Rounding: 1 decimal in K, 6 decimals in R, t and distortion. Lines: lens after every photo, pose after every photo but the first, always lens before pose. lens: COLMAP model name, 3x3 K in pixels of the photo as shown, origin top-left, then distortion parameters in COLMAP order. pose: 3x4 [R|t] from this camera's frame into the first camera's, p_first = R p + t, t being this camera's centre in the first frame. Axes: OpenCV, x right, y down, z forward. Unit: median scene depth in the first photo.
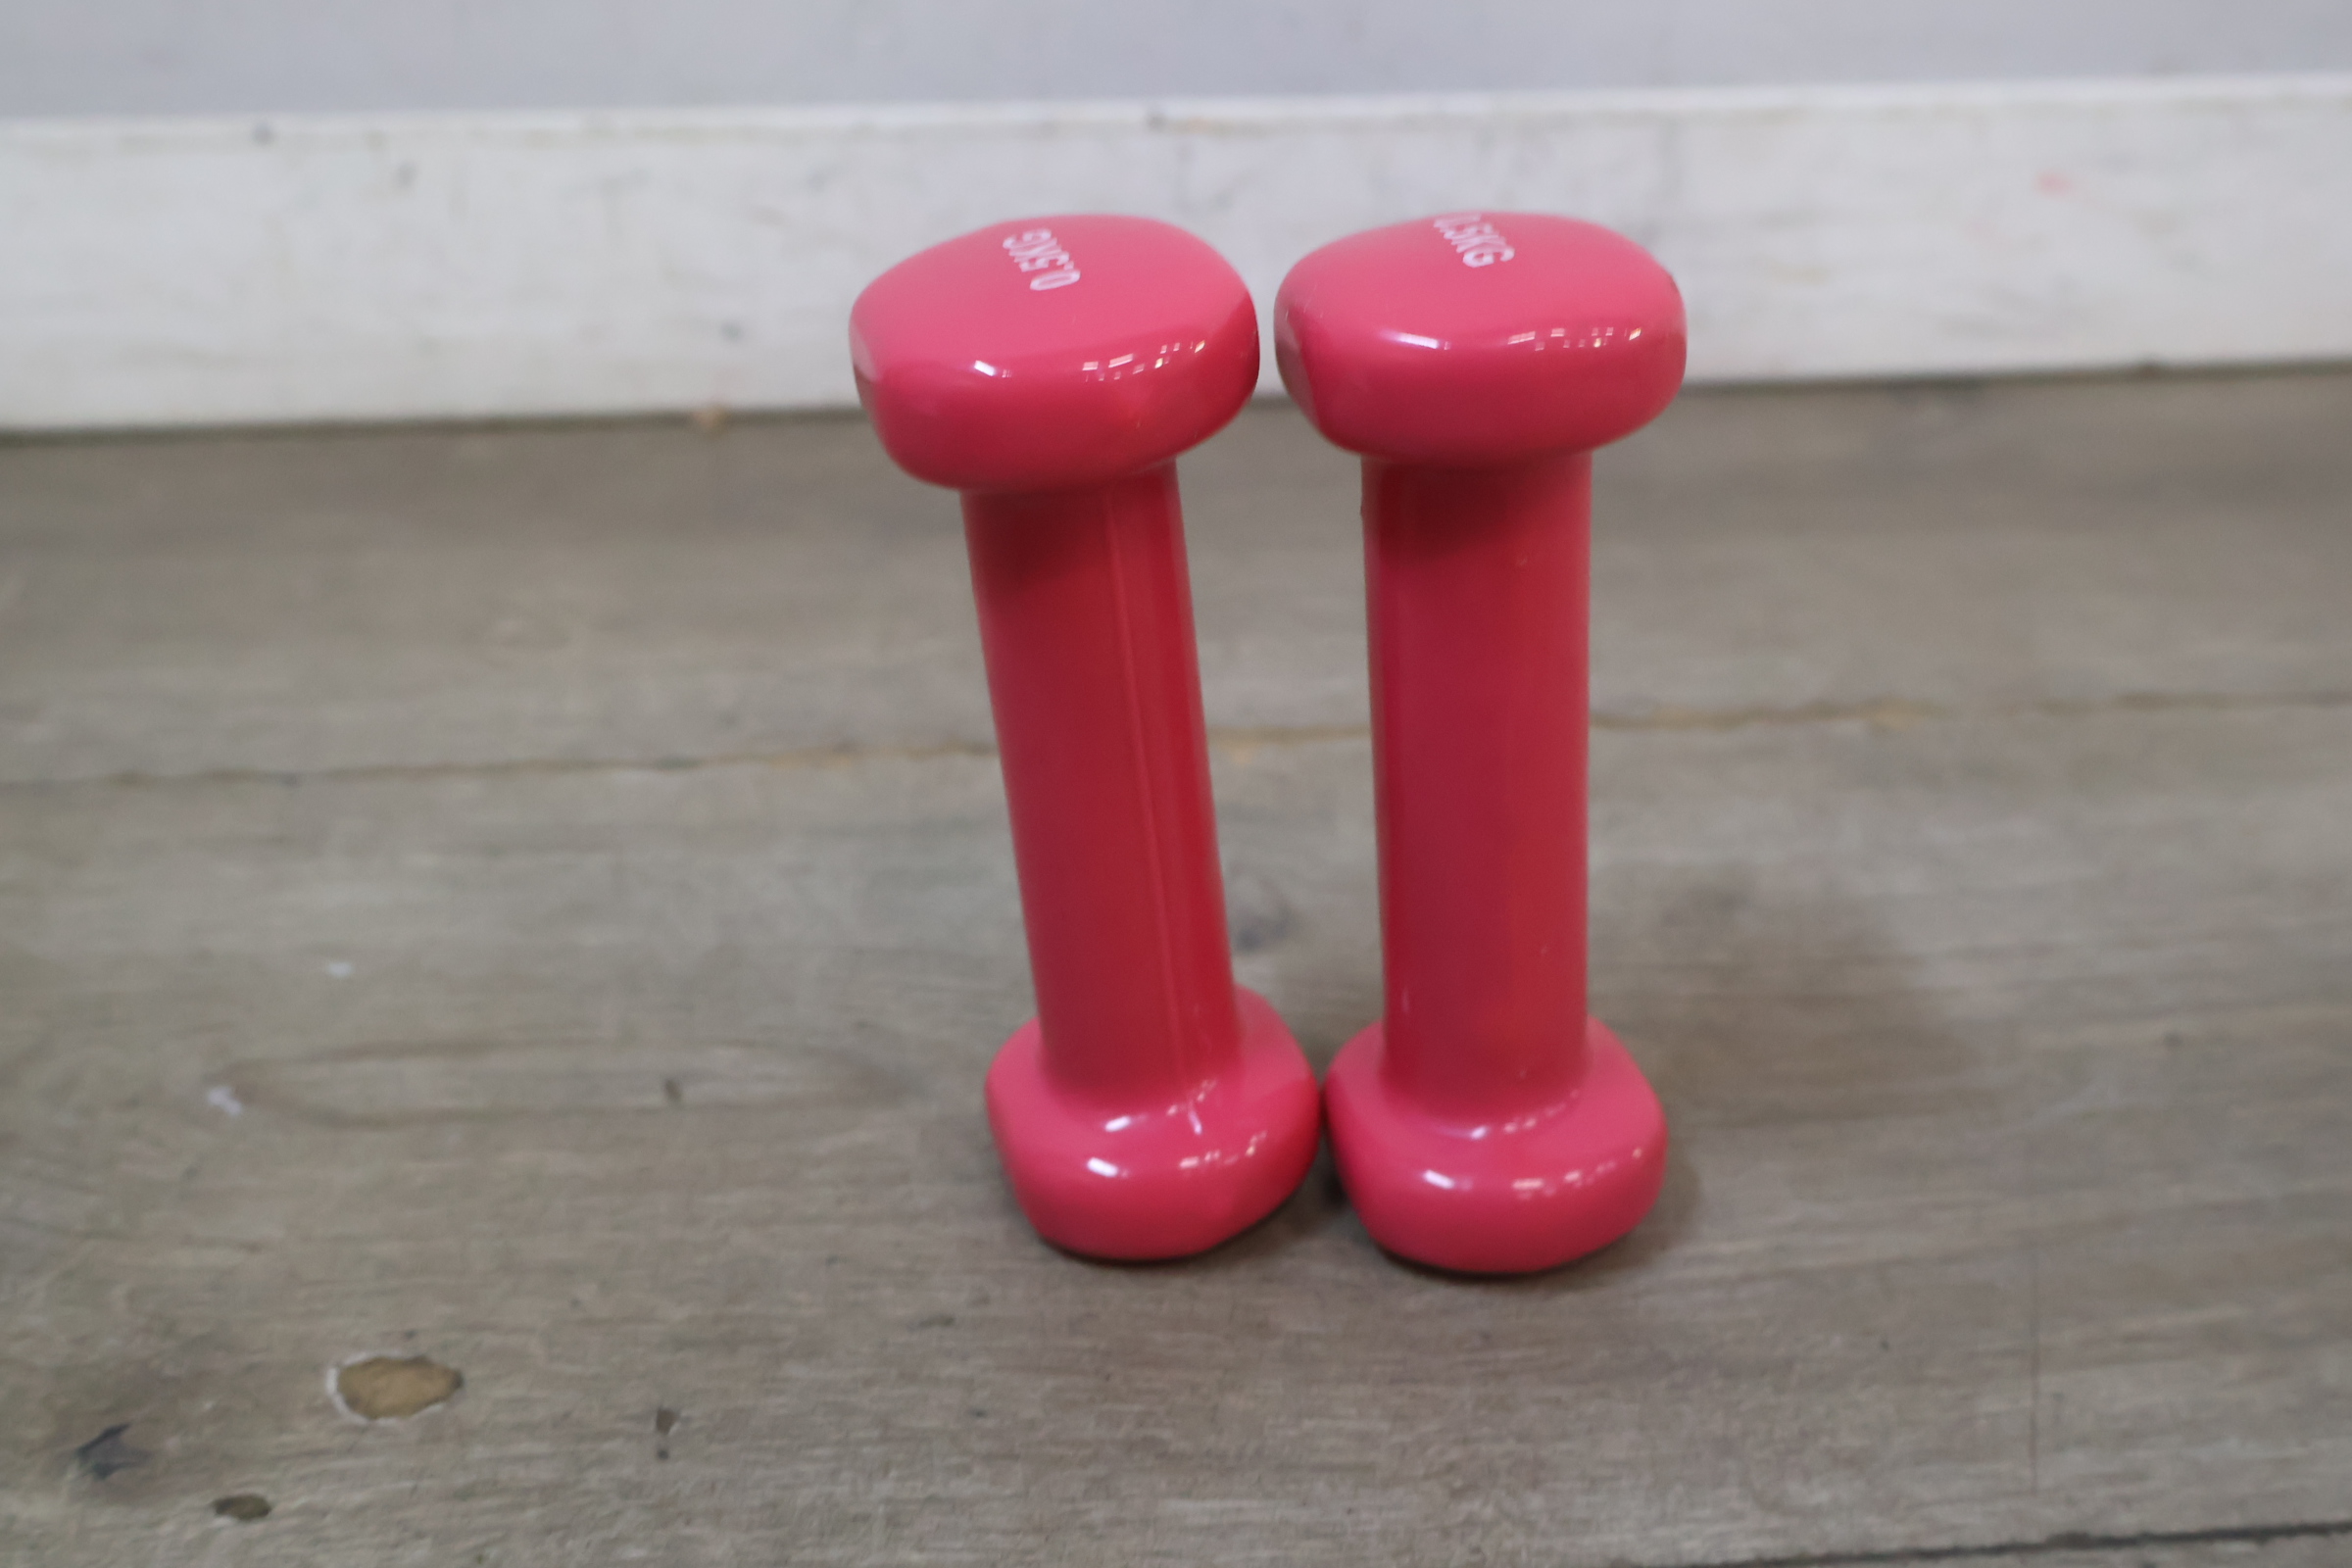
lens RADIAL K [[2454.2, 0, 1169.9], [0, 2454.2, 789.5], [0, 0, 1]] dist [0.007548, 0.000000]
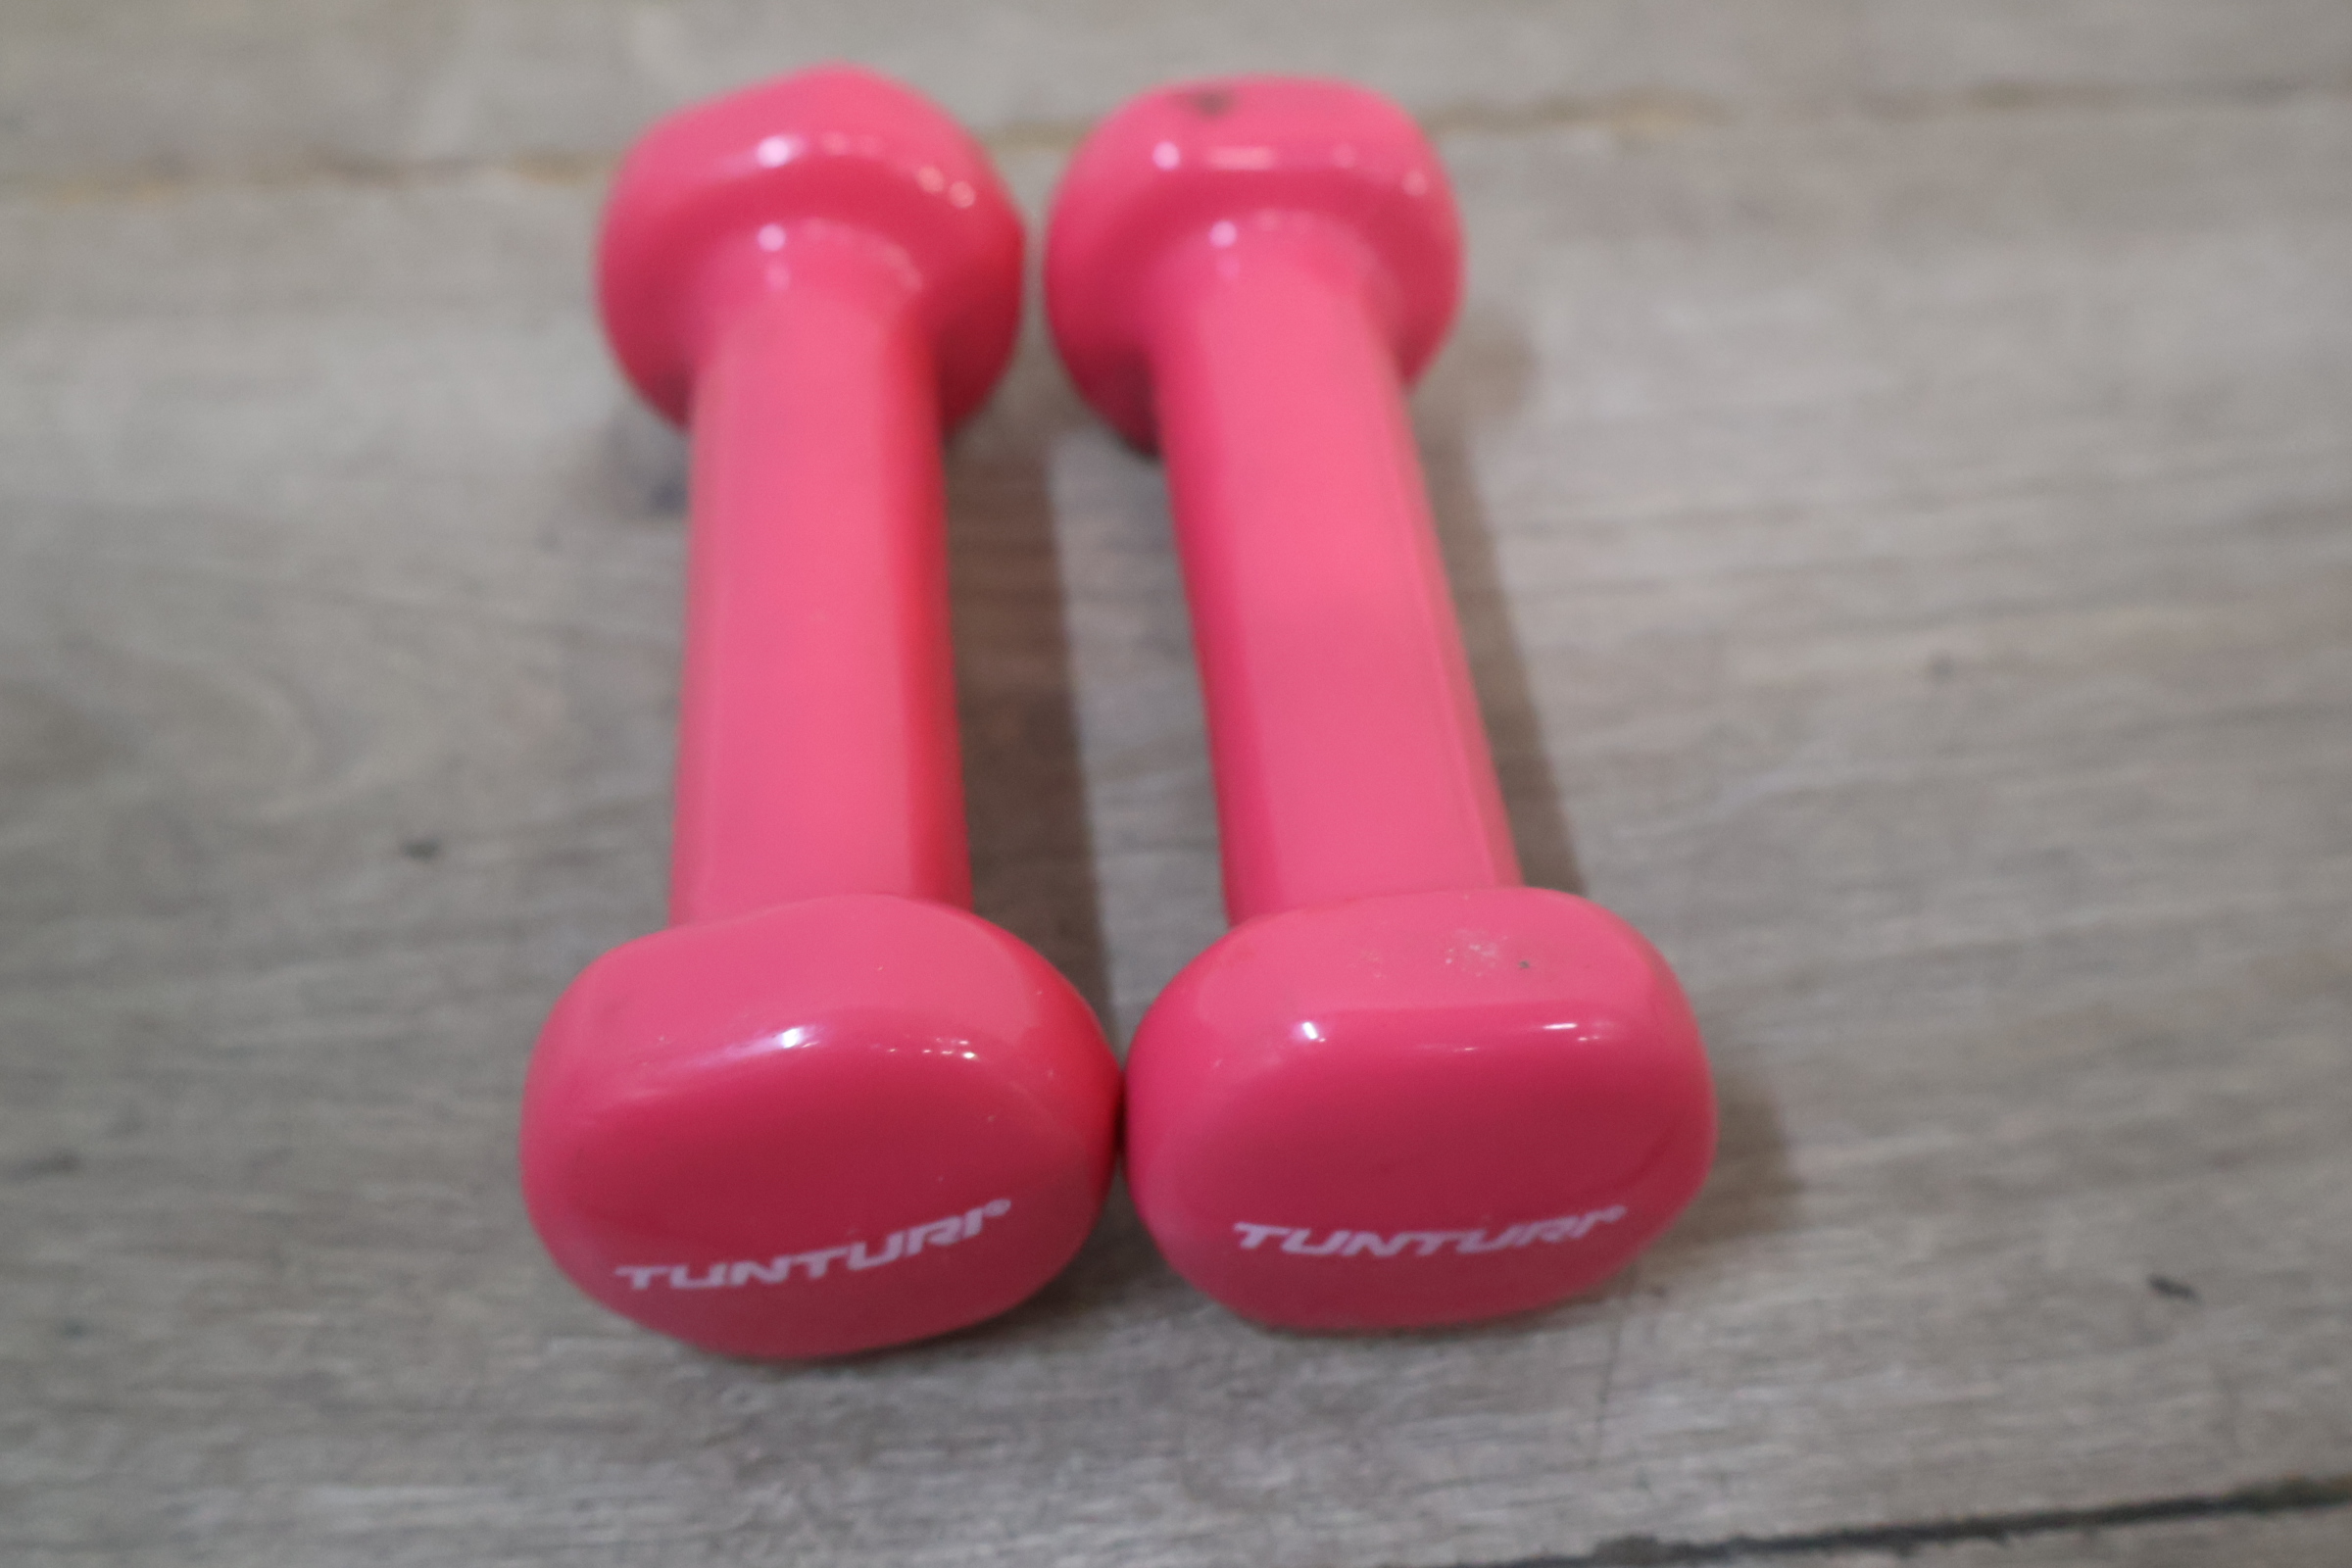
lens RADIAL K [[2454.2, 0, 1174.3], [0, 2454.2, 783.0], [0, 0, 1]] dist [0.007548, 0.000000]
pose [[0.999850, -0.000181, 0.017321, 0.212189], [-0.005200, 0.950689, 0.310102, -0.101545], [-0.016523, -0.310145, 0.950546, 0.389101]]
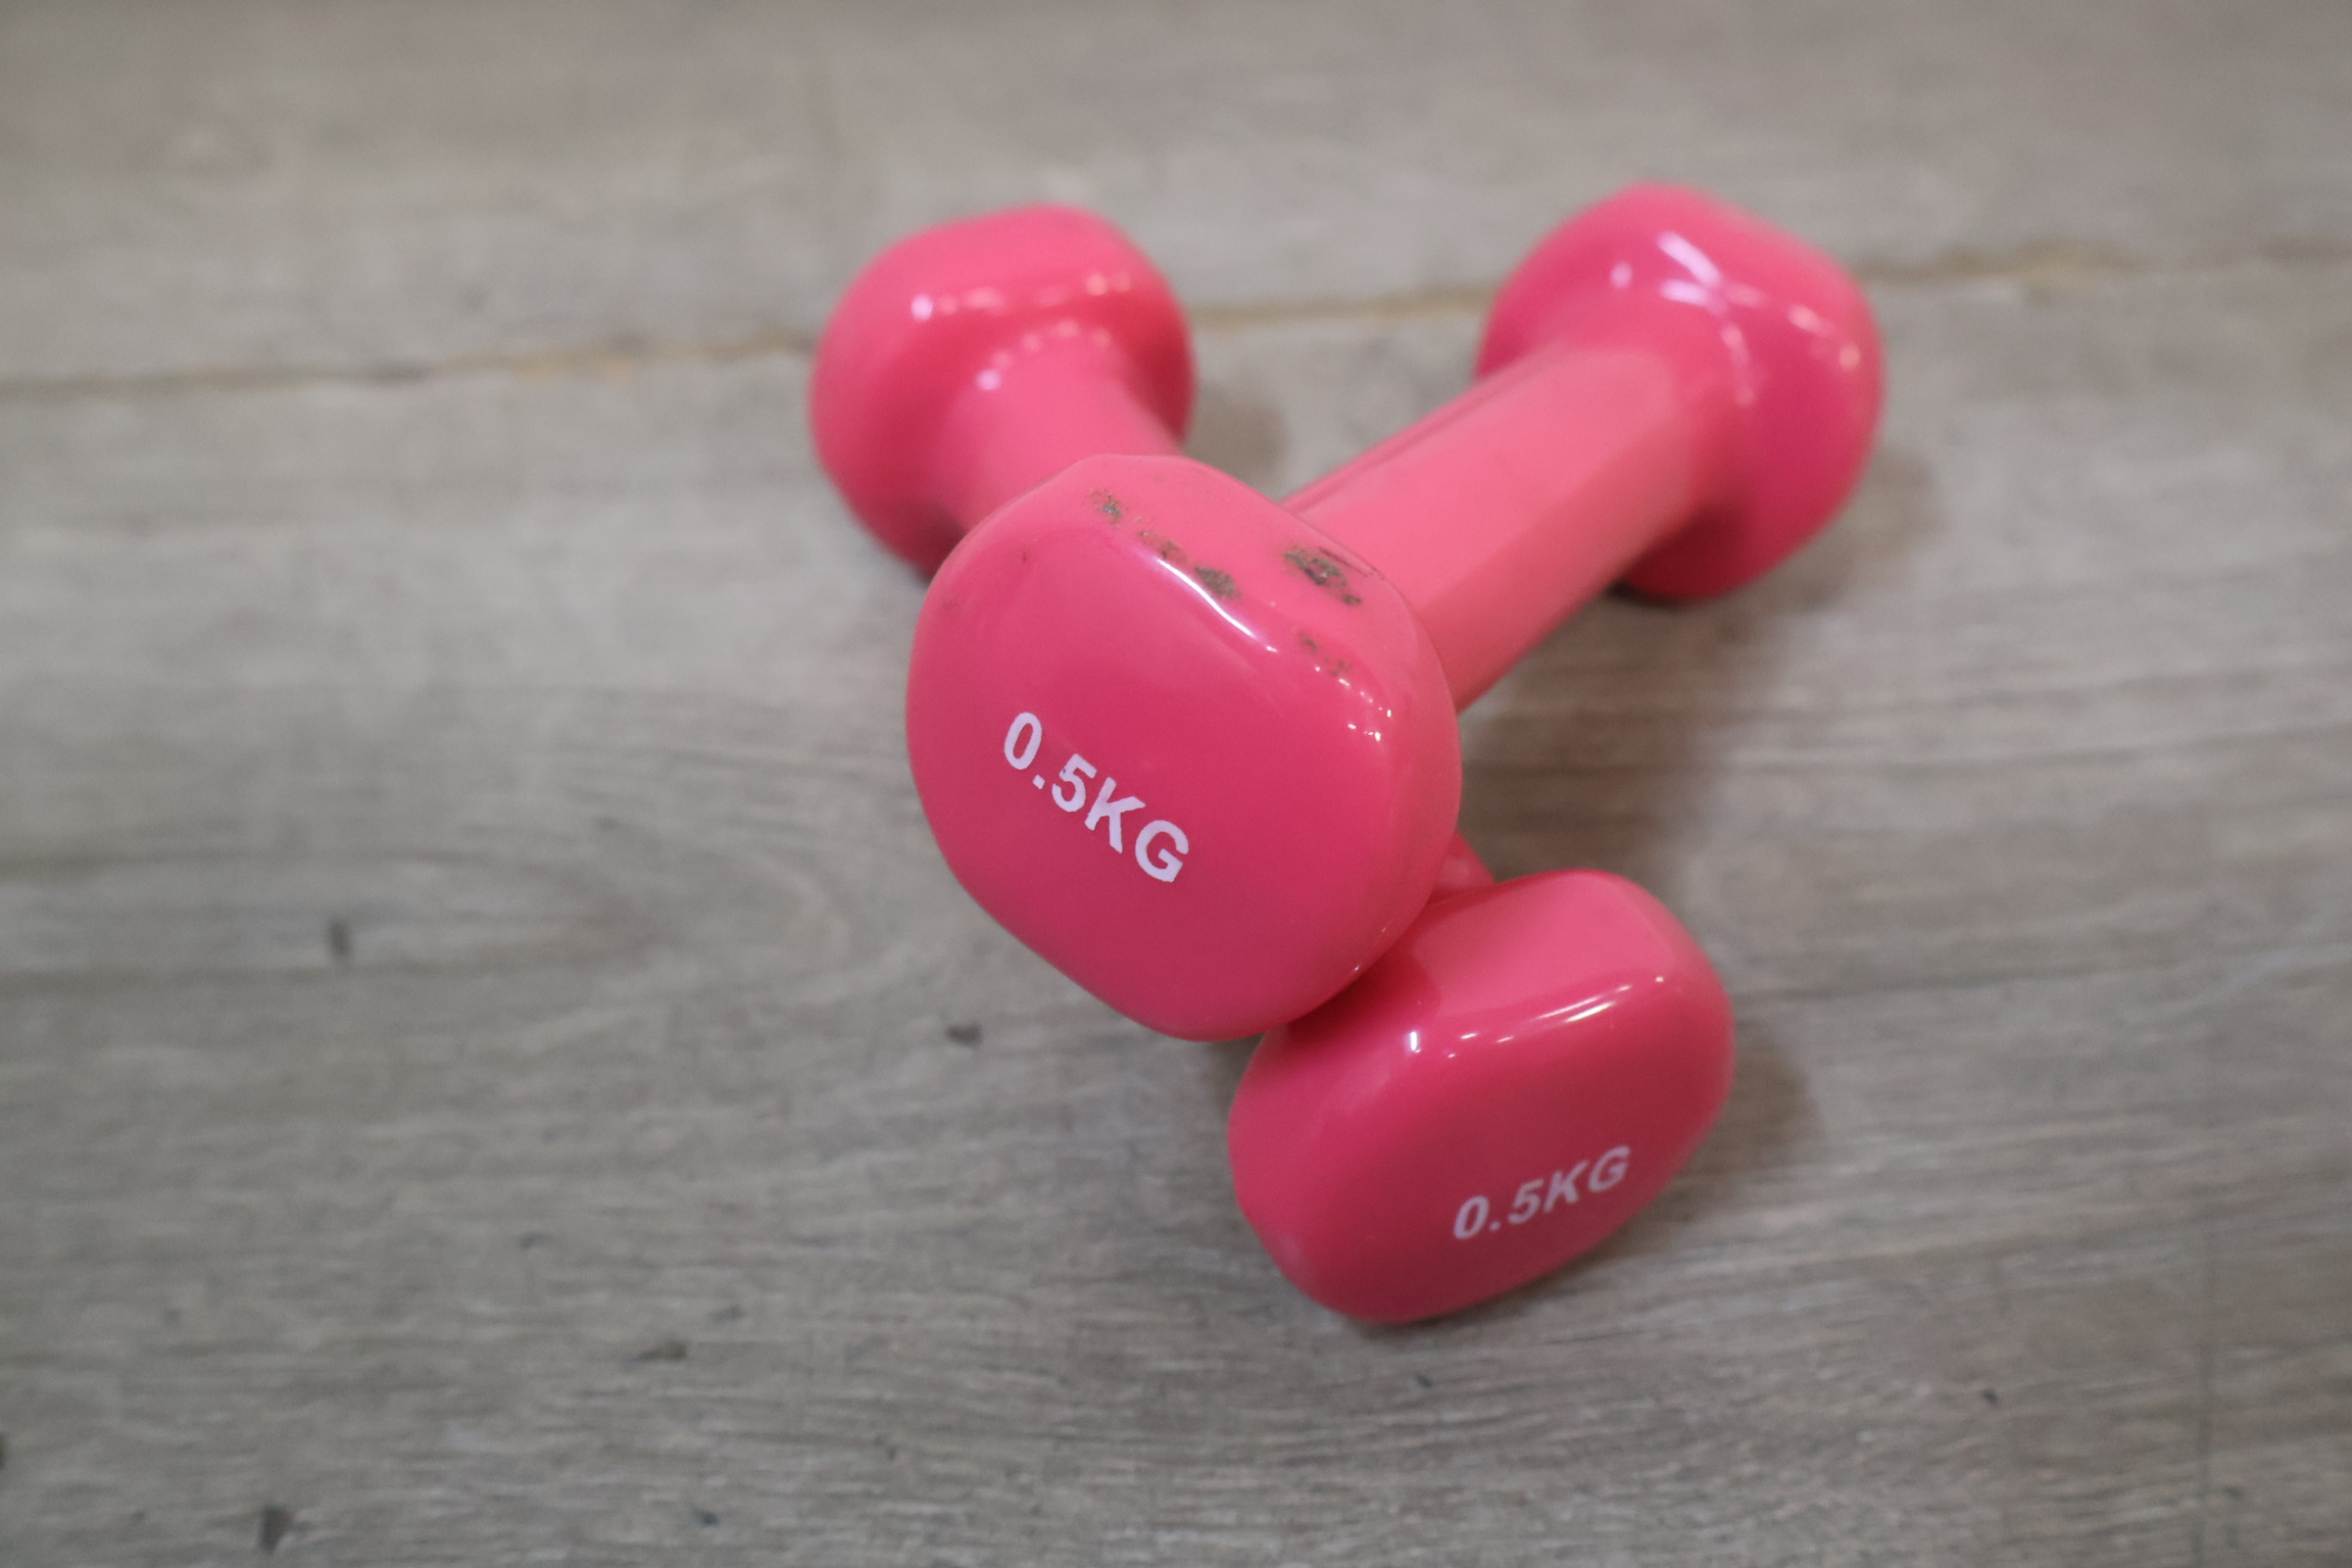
lens RADIAL K [[2454.2, 0, 1170.2], [0, 2454.2, 768.8], [0, 0, 1]] dist [0.007548, 0.000000]
pose [[0.999457, -0.005525, -0.032490, 0.080464], [0.014892, 0.955176, 0.295664, -0.162421], [0.029400, -0.295988, 0.954739, 0.379195]]
